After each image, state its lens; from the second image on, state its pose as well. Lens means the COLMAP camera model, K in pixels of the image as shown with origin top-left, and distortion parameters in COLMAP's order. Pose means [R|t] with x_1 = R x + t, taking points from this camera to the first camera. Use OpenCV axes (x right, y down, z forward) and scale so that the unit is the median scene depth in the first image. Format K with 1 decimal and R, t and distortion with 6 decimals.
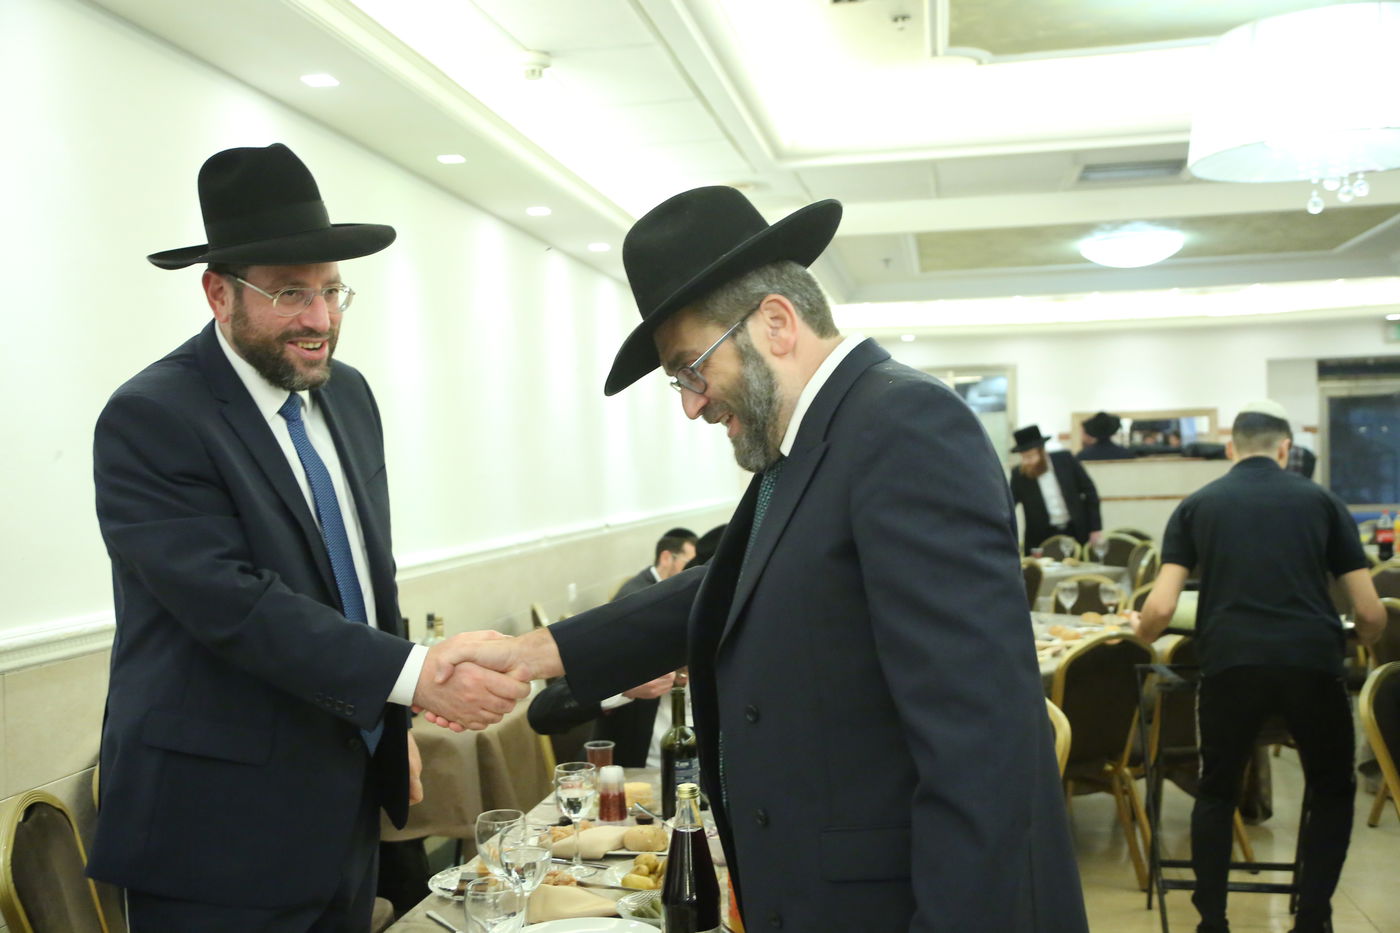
lens RADIAL K [[1351.8, 0, 700.8], [0, 1351.8, 447.6], [0, 0, 1]] dist [-0.007071, -0.002597]
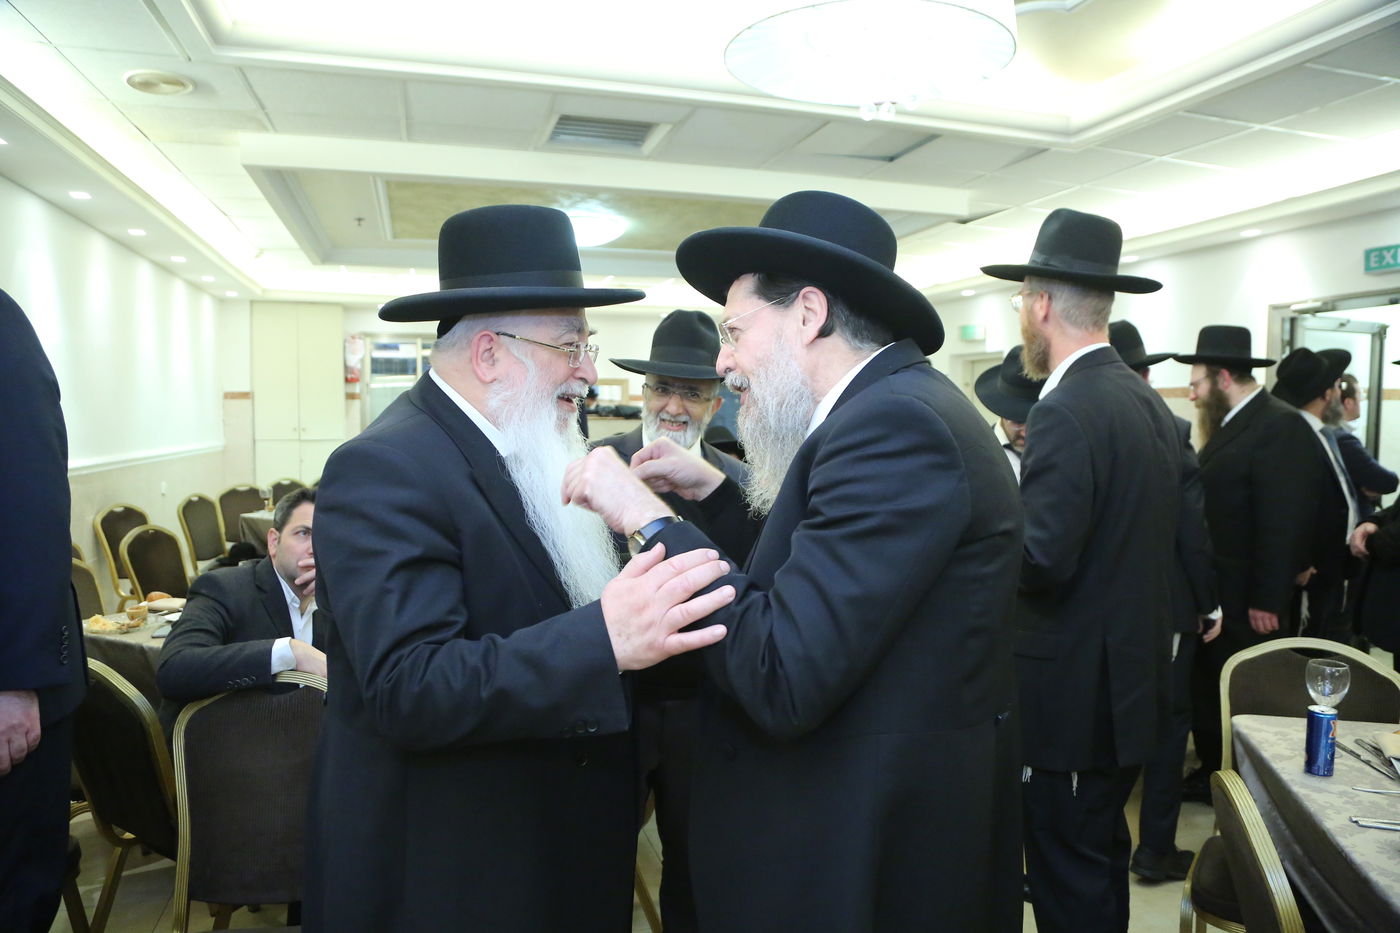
lens RADIAL K [[936.3, 0, 694.2], [0, 936.3, 475.2], [0, 0, 1]] dist [-0.127814, 0.066470]
pose [[0.890743, 0.002668, 0.454499, 0.048091], [-0.034386, 0.997512, 0.061535, 0.006406], [-0.453205, -0.070441, 0.888619, 0.243052]]
